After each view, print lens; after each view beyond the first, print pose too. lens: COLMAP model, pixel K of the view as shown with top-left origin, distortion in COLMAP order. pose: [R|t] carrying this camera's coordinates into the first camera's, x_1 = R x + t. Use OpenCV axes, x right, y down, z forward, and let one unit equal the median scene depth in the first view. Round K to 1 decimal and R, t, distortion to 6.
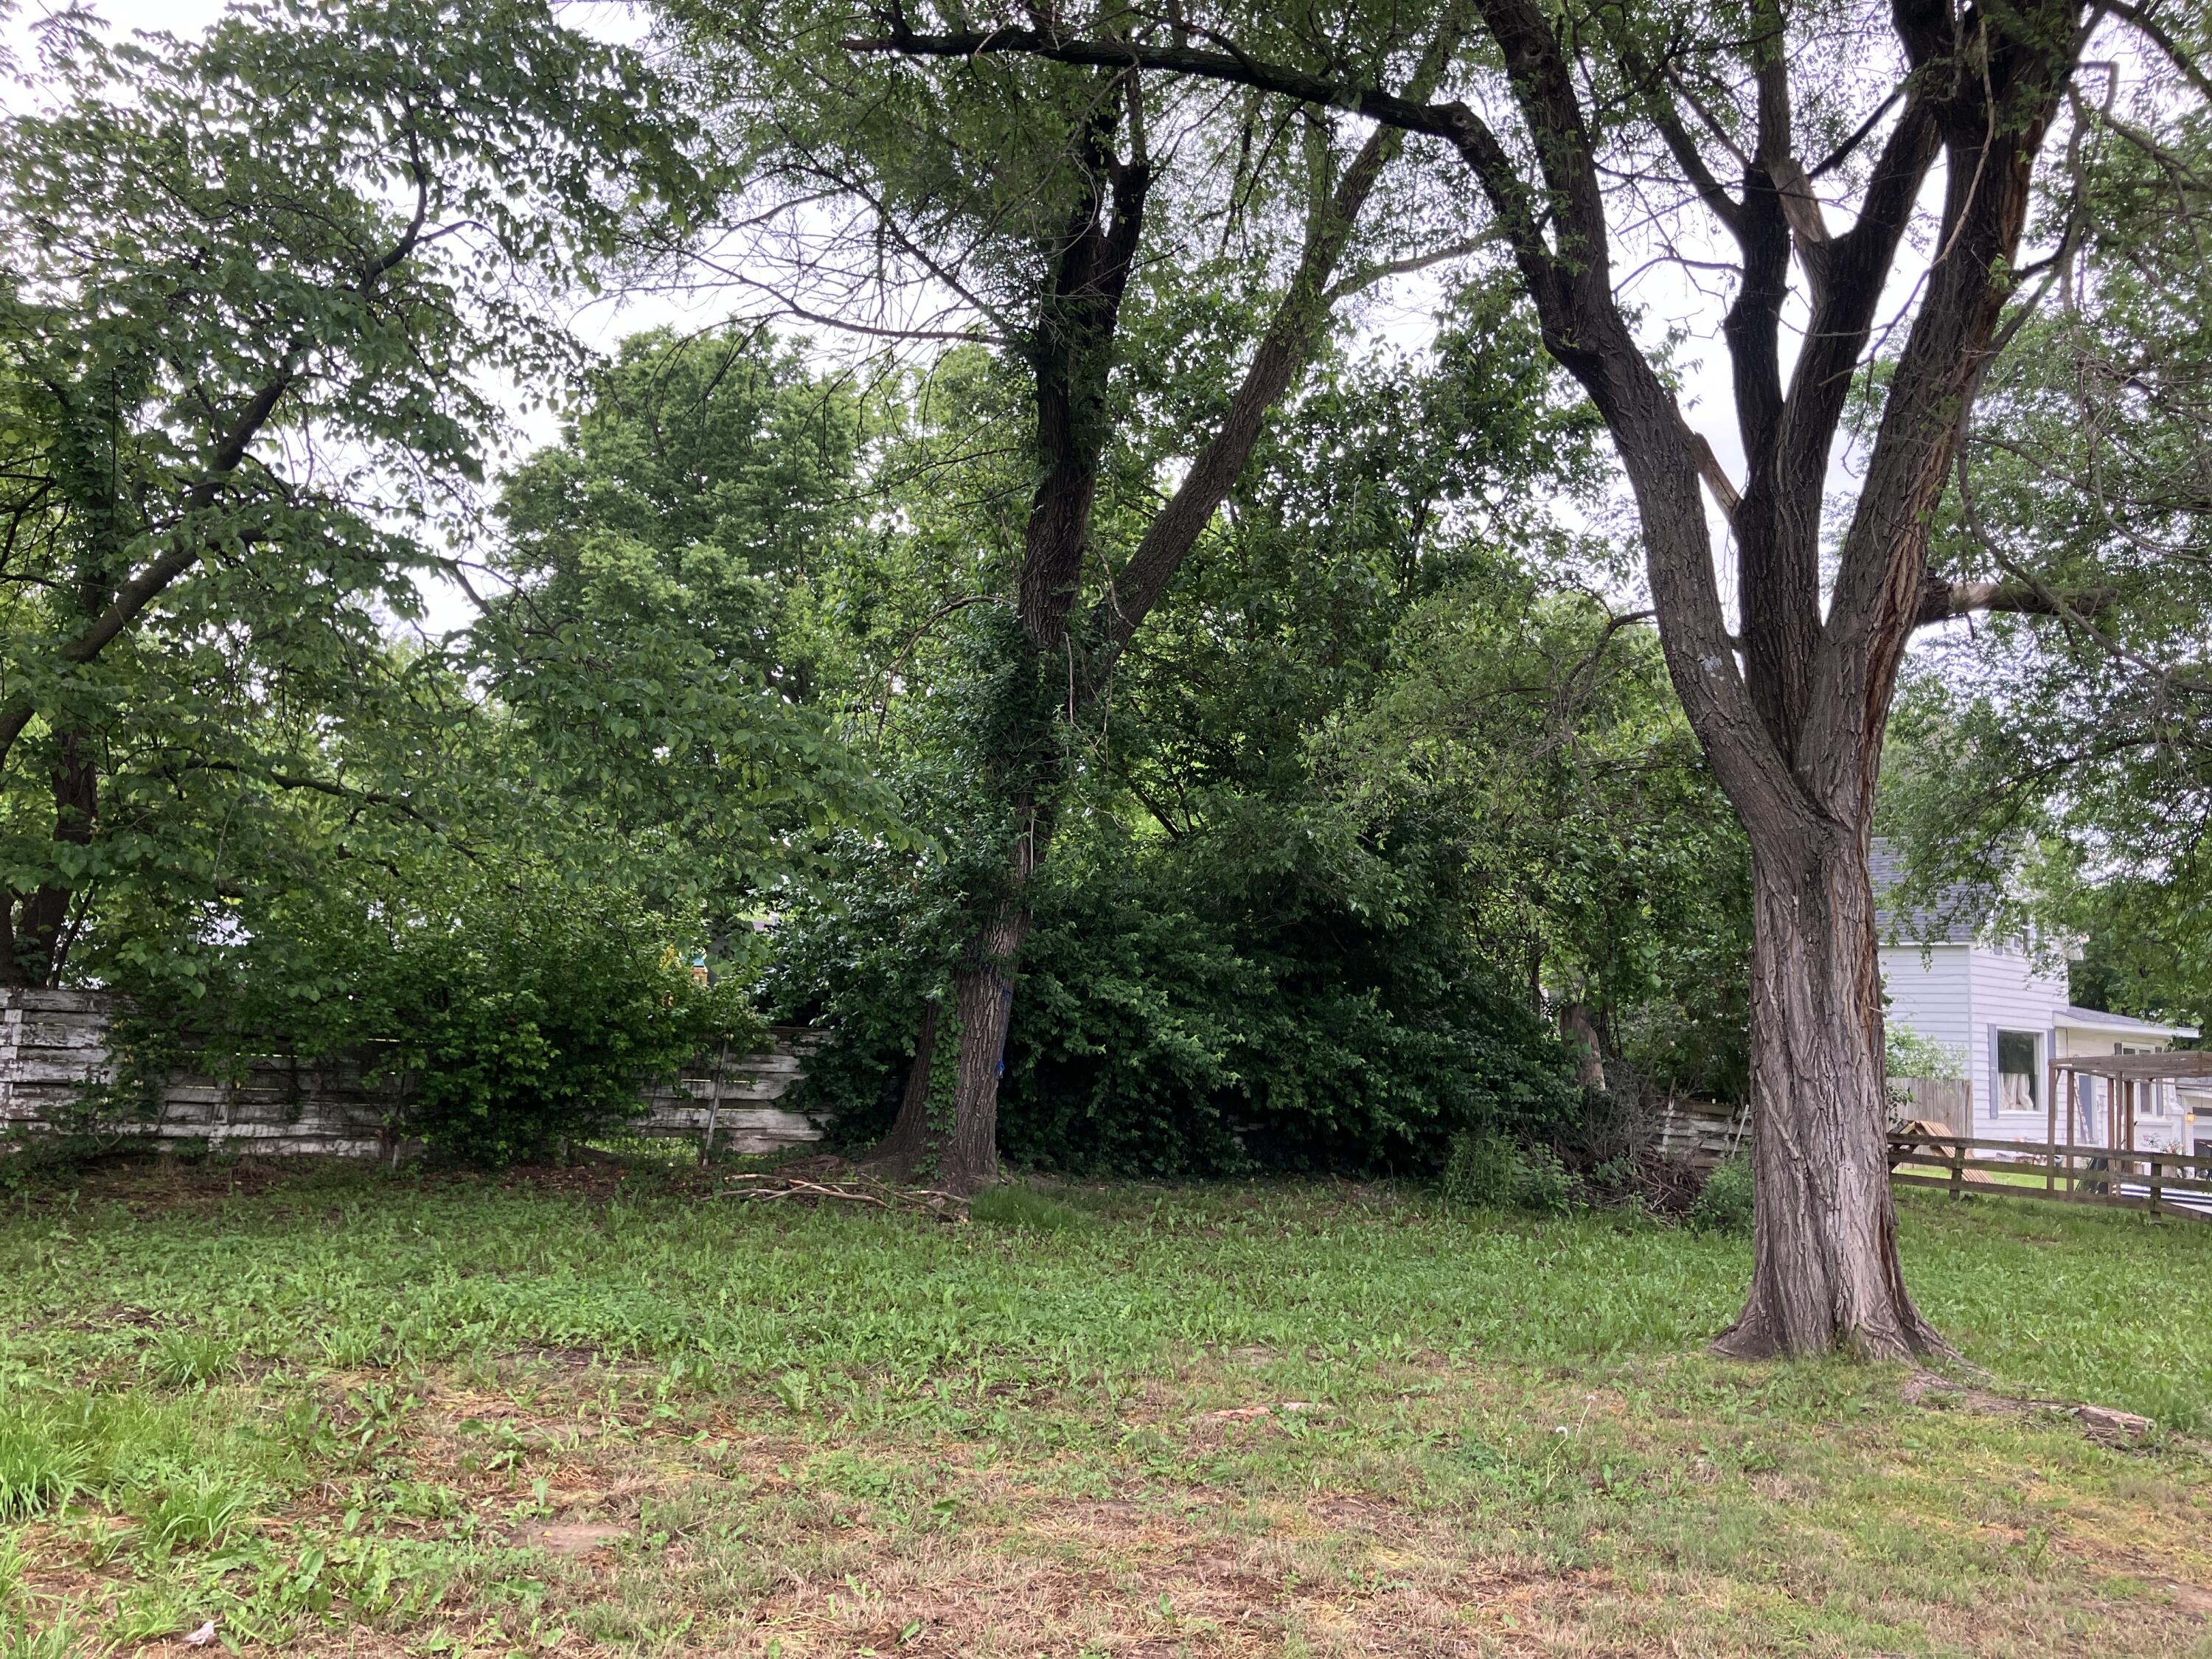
lens RADIAL K [[1810.0, 0, 1106.3], [0, 1810.0, 810.3], [0, 0, 1]] dist [0.027251, -0.018391]
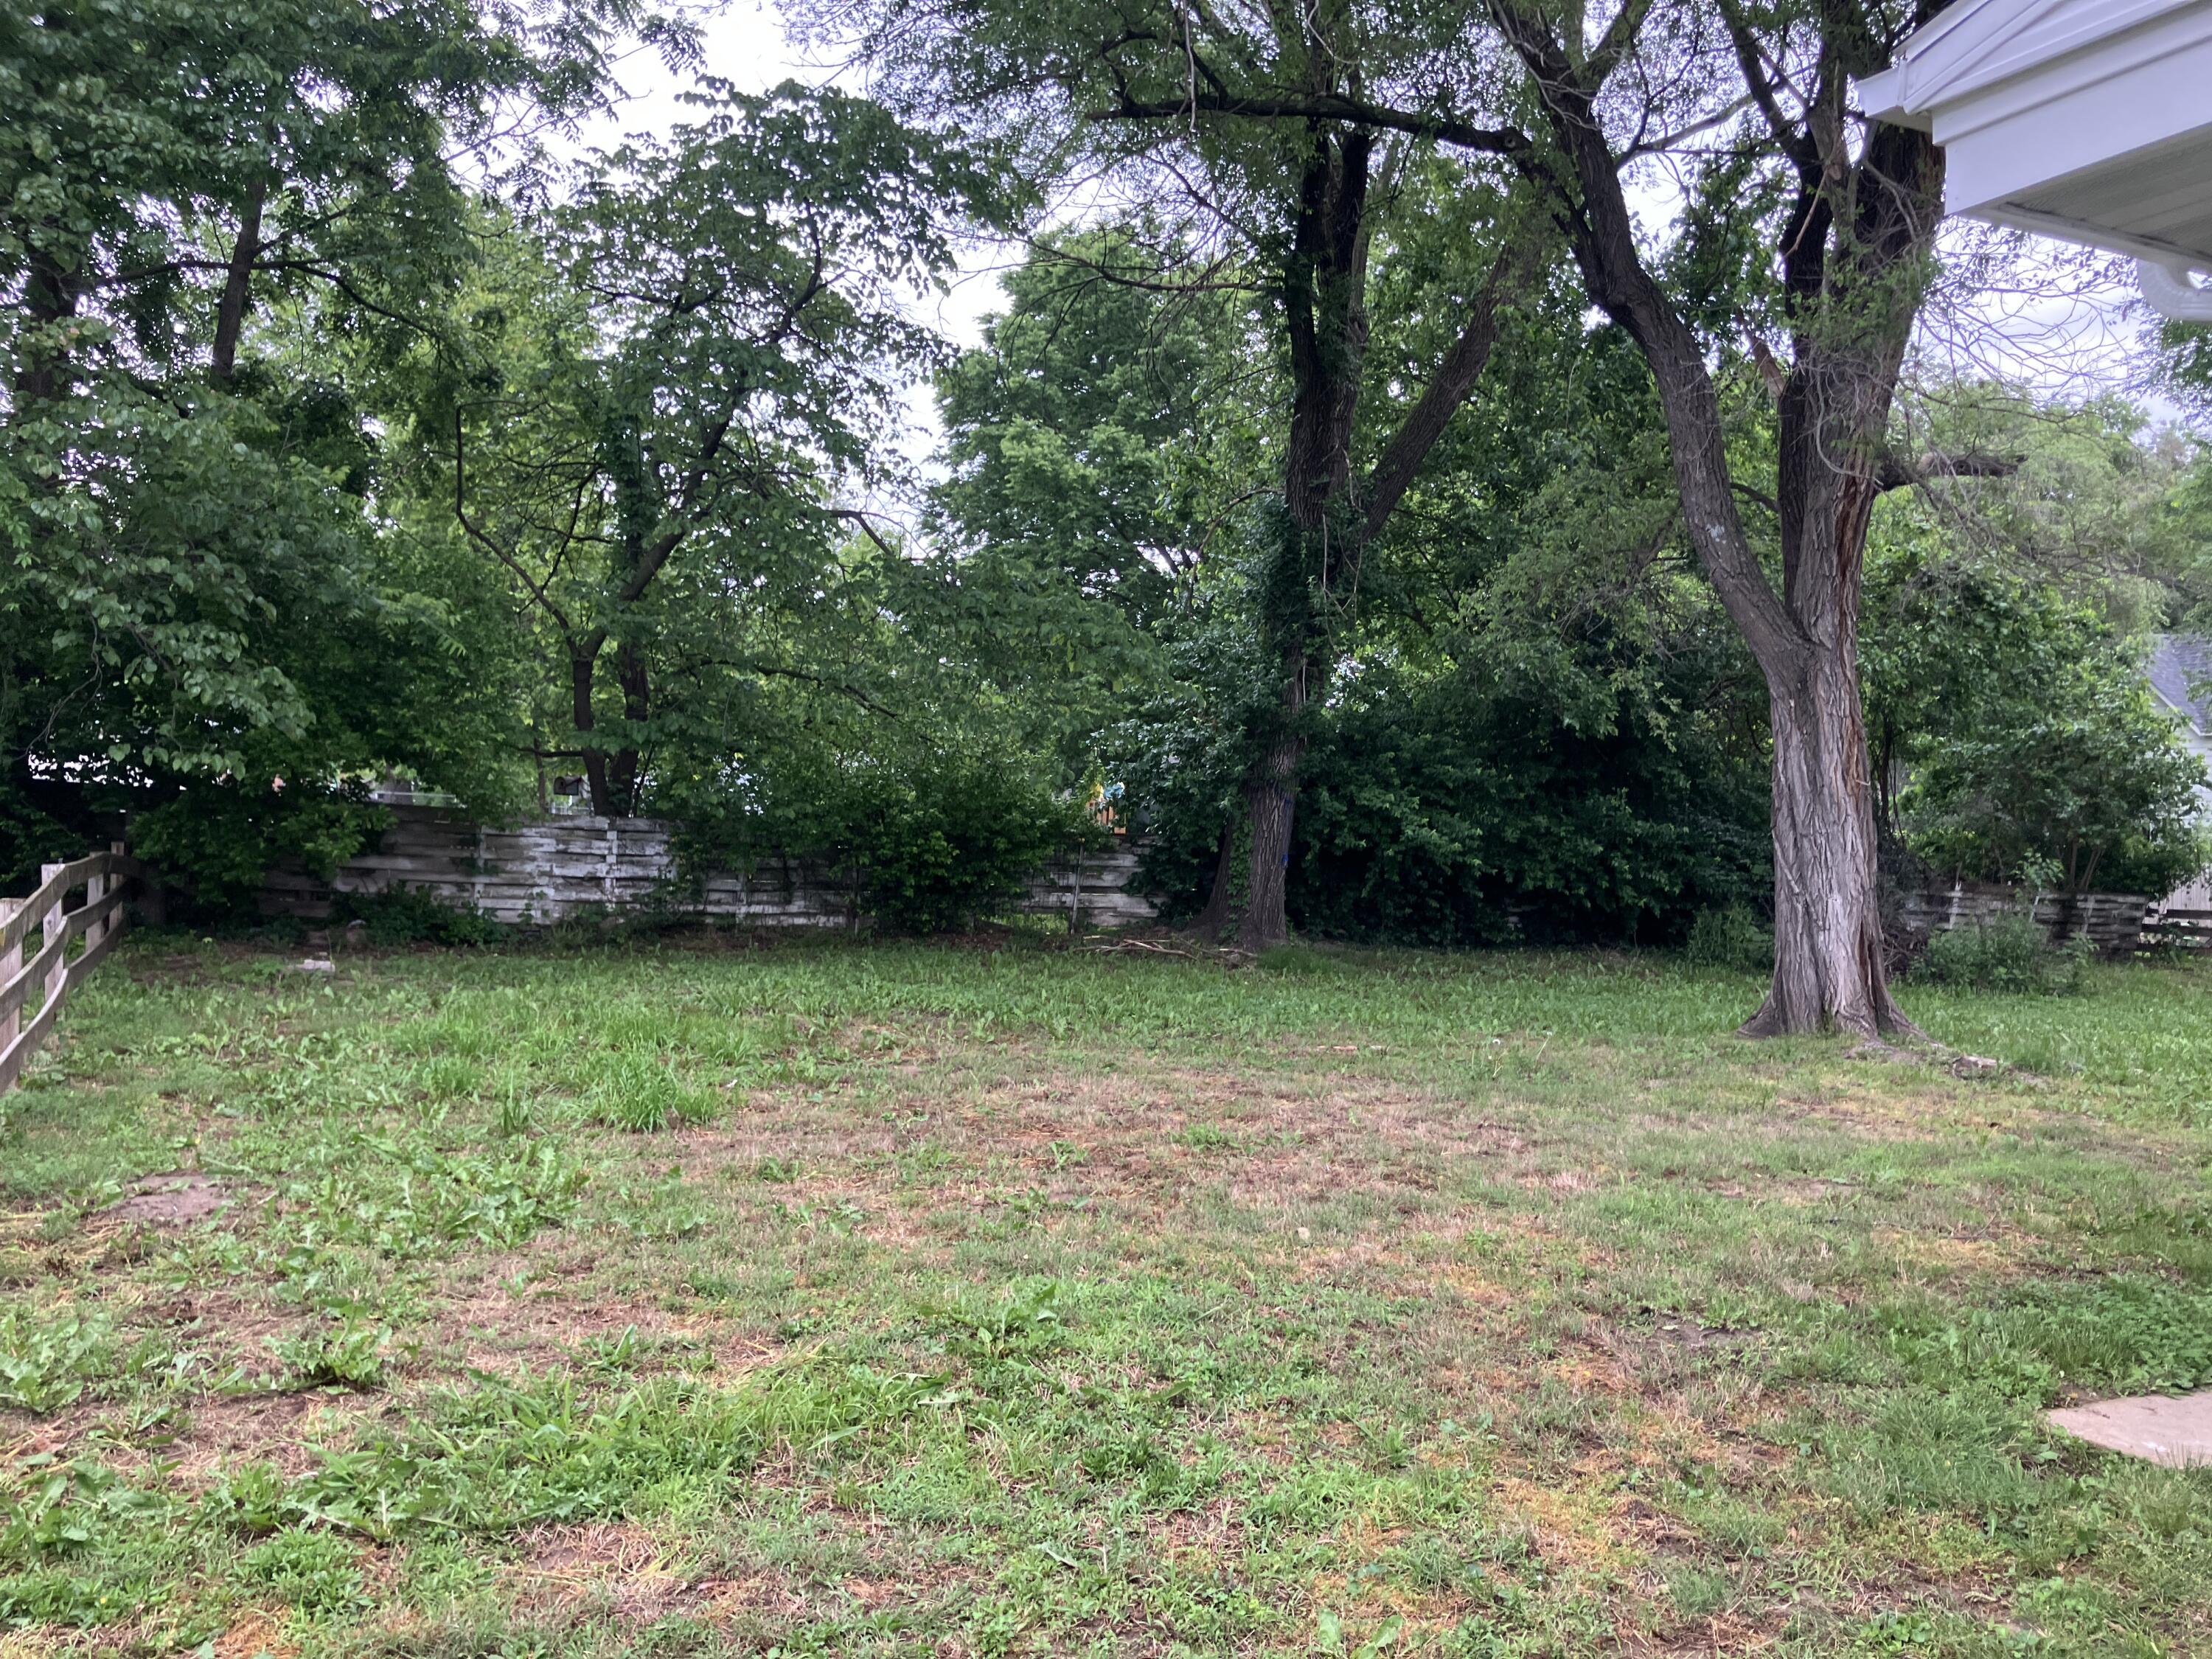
lens RADIAL K [[1816.1, 0, 1106.0], [0, 1816.1, 829.5], [0, 0, 1]] dist [0.082703, -0.103015]
pose [[0.965567, -0.031558, -0.258233, 0.165908], [0.057788, 0.993835, 0.094622, -0.010666], [0.253655, -0.106287, 0.961438, -0.309928]]
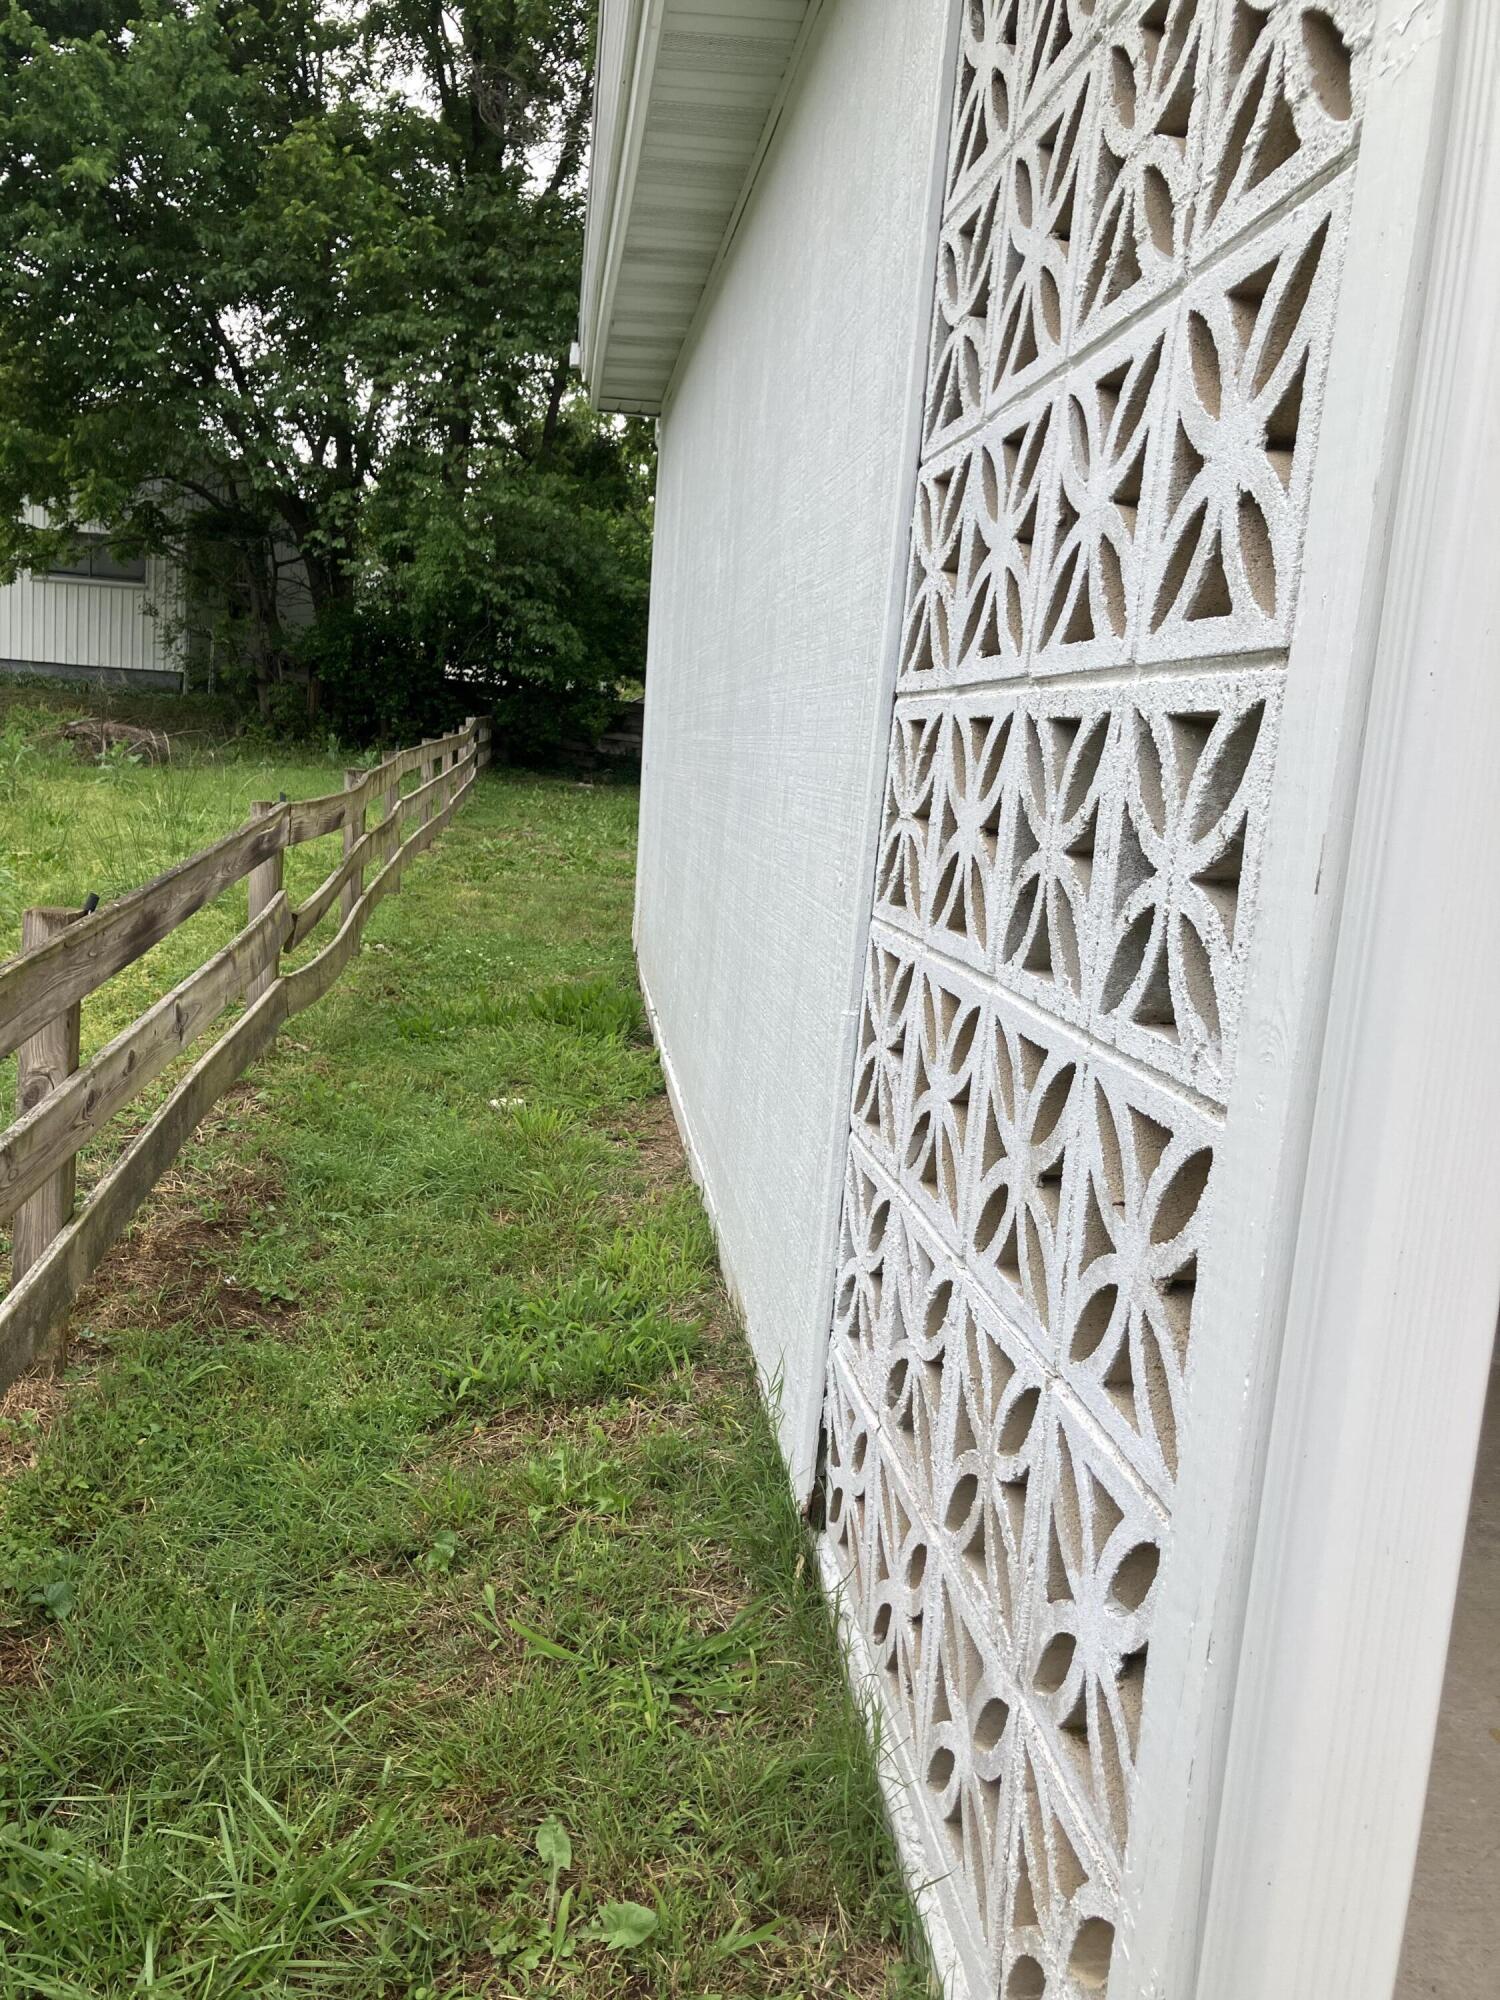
lens RADIAL K [[1642.0, 0, 750.0], [0, 1642.0, 1000.0], [0, 0, 1]] dist [0.082703, -0.103015]
pose [[0.837663, 0.092640, -0.538273, 0.525757], [0.035061, 0.974358, 0.222256, -0.019788], [0.545060, -0.205048, 0.812936, -0.746459]]
